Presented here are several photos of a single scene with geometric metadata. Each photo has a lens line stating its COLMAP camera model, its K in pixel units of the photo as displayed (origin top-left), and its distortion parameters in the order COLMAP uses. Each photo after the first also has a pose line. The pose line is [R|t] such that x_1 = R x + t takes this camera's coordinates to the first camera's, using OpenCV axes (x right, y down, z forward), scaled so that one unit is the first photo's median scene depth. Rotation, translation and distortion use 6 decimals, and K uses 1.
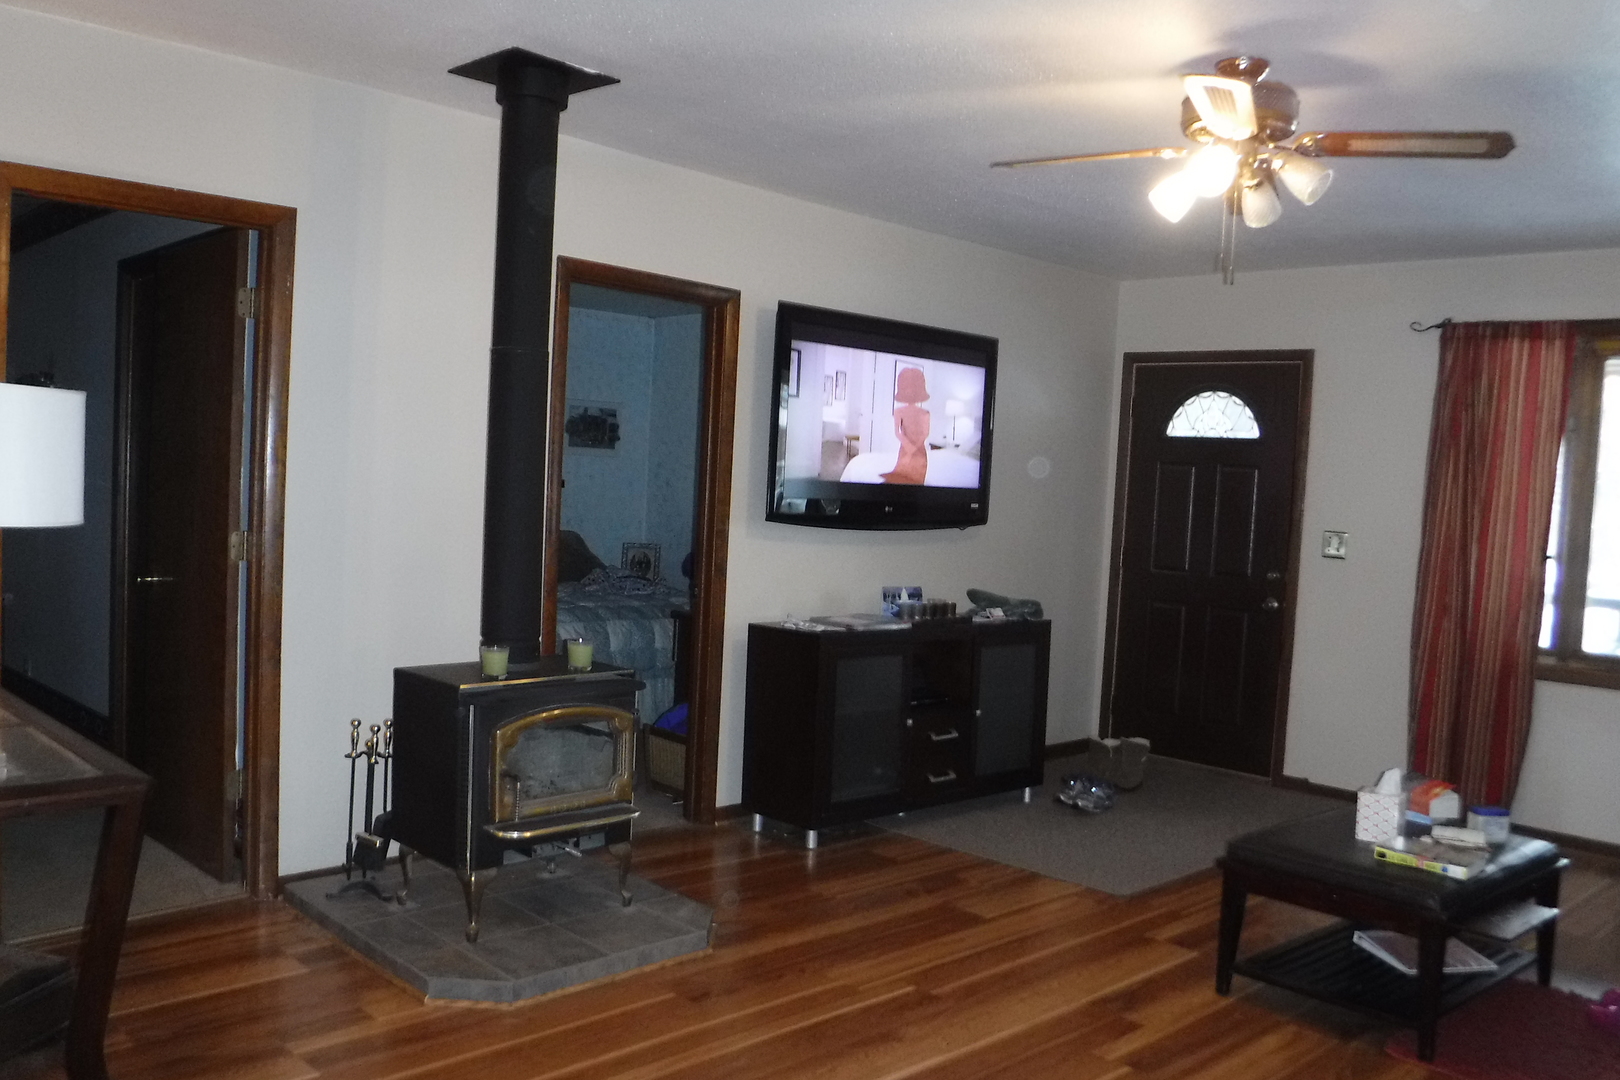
lens RADIAL K [[1349.2, 0, 805.3], [0, 1349.2, 557.4], [0, 0, 1]] dist [-0.093851, 0.044404]
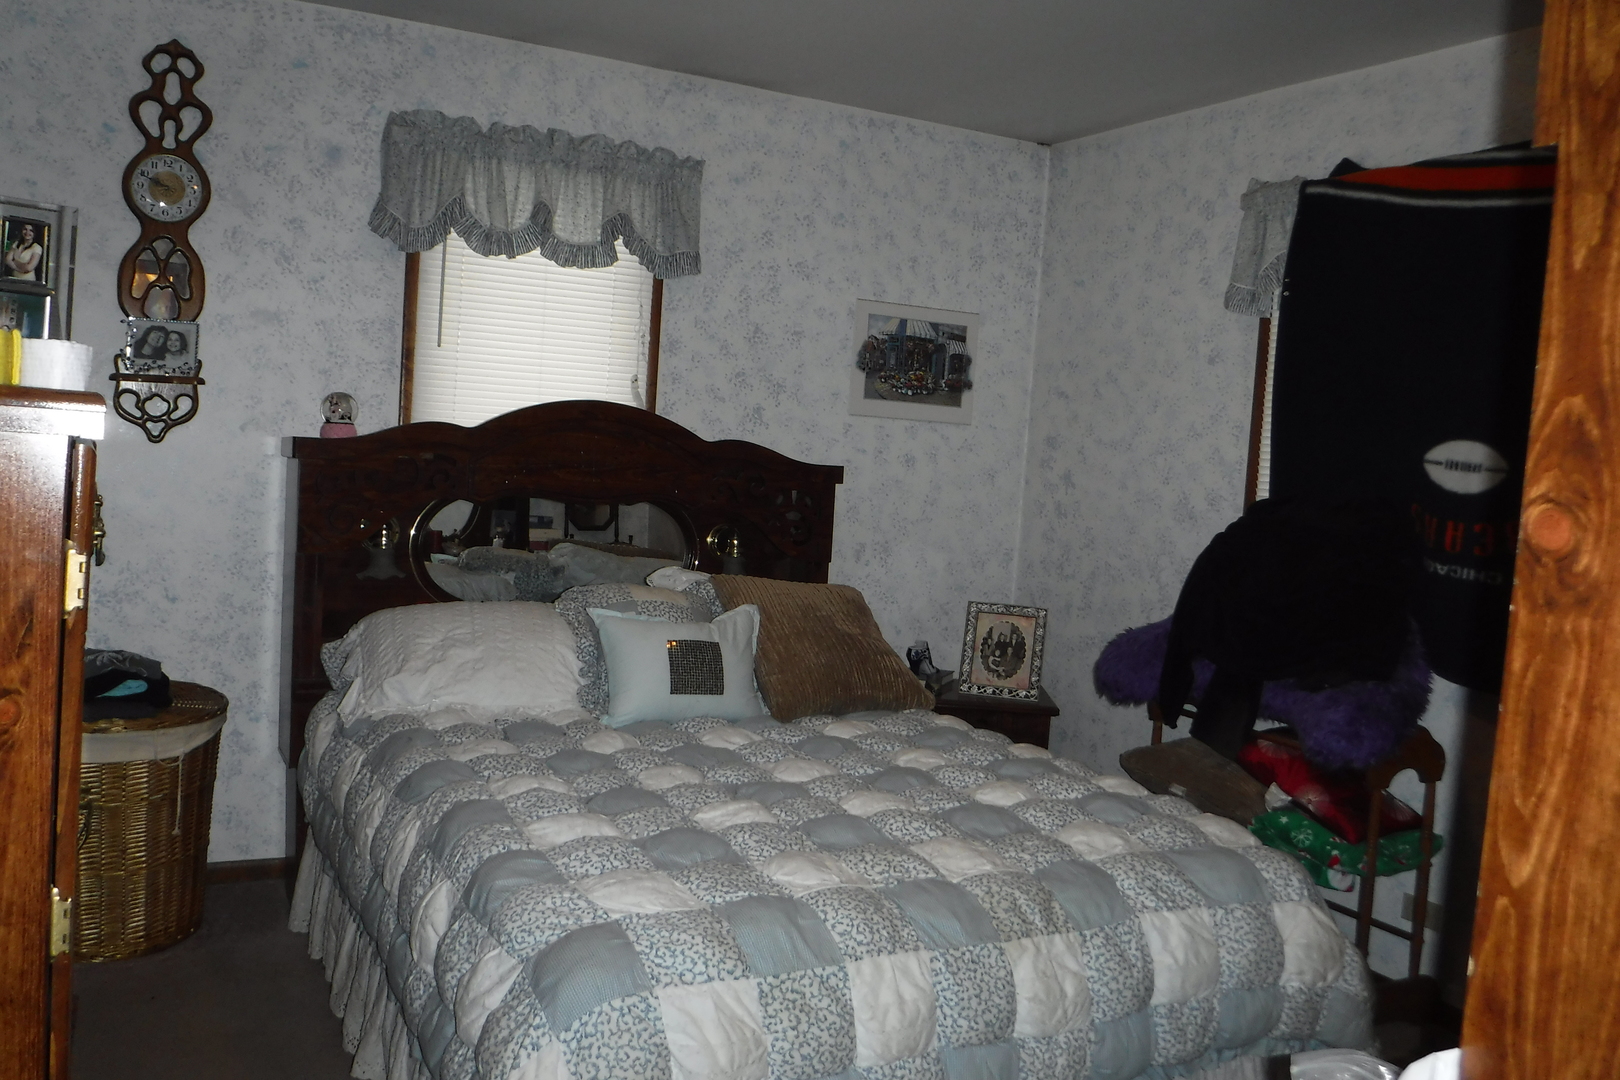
lens RADIAL K [[1349.2, 0, 797.6], [0, 1349.2, 544.7], [0, 0, 1]] dist [-0.093851, 0.044404]
pose [[0.957748, 0.037212, -0.285192, -0.104206], [-0.036997, 0.999296, 0.006143, -0.056690], [0.285219, 0.004668, 0.958451, 0.944302]]
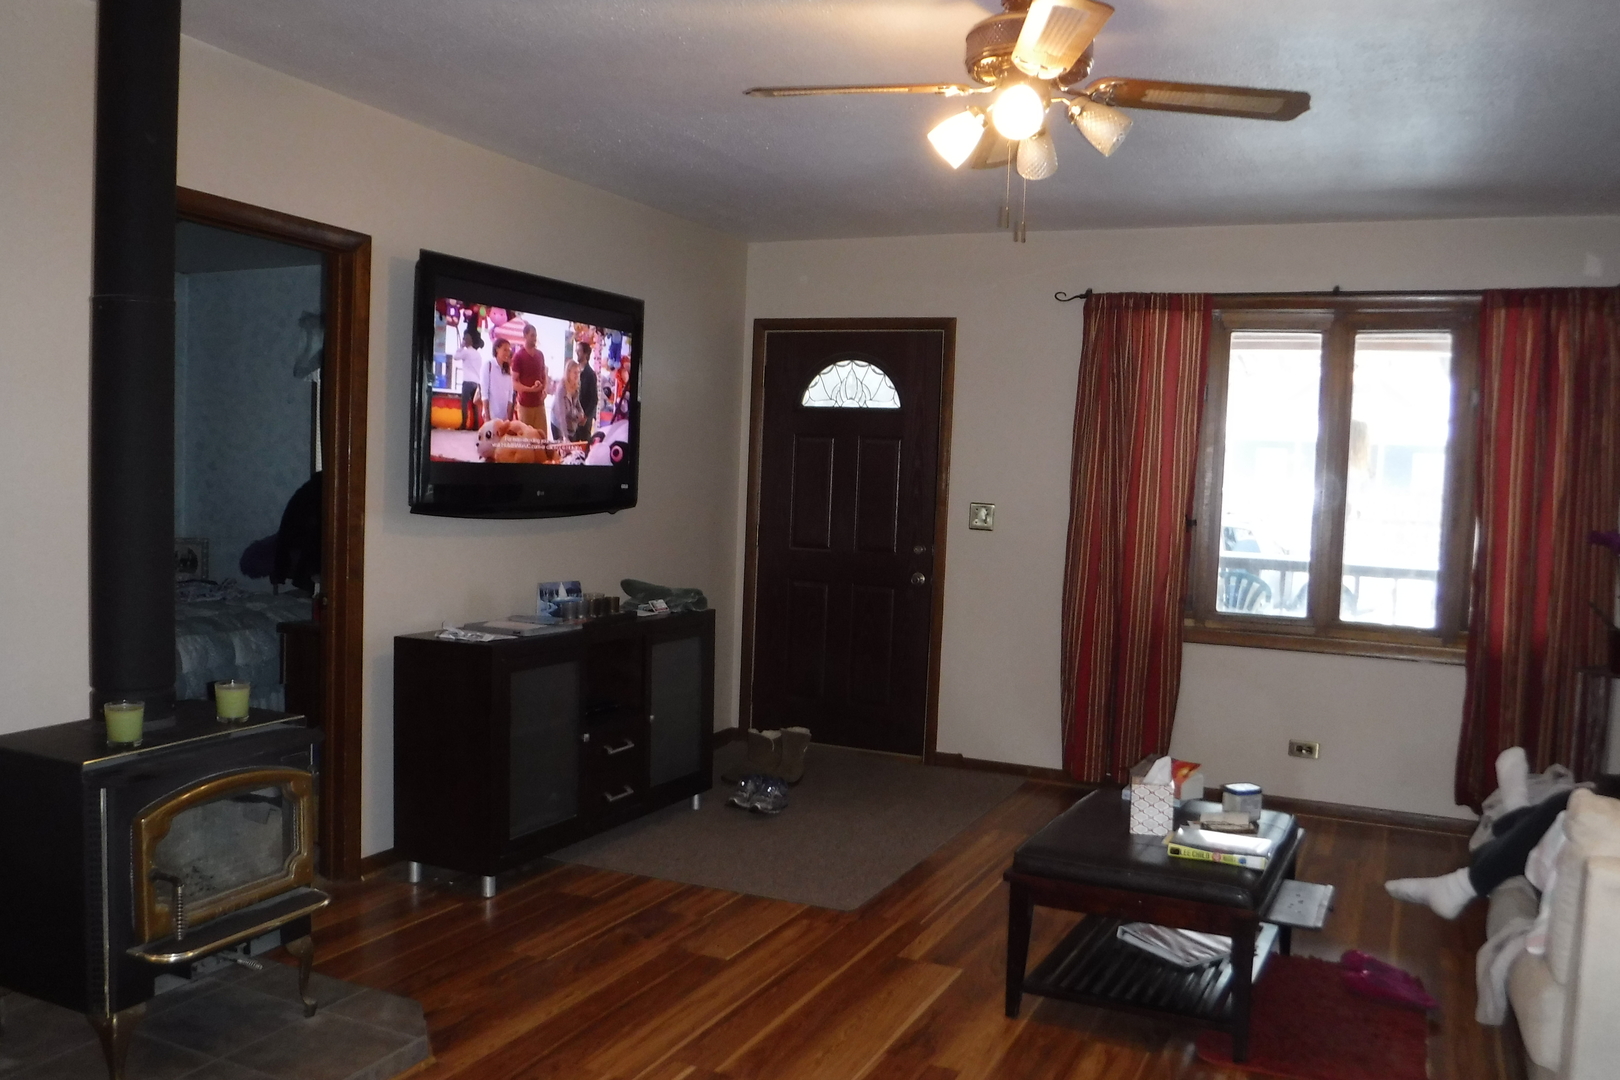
lens RADIAL K [[1349.2, 0, 808.9], [0, 1349.2, 548.3], [0, 0, 1]] dist [-0.093851, 0.044404]
pose [[0.932254, -0.040441, 0.359537, -0.098274], [0.034512, 0.999142, 0.022896, -0.015656], [-0.360155, -0.008936, 0.932850, 0.136260]]
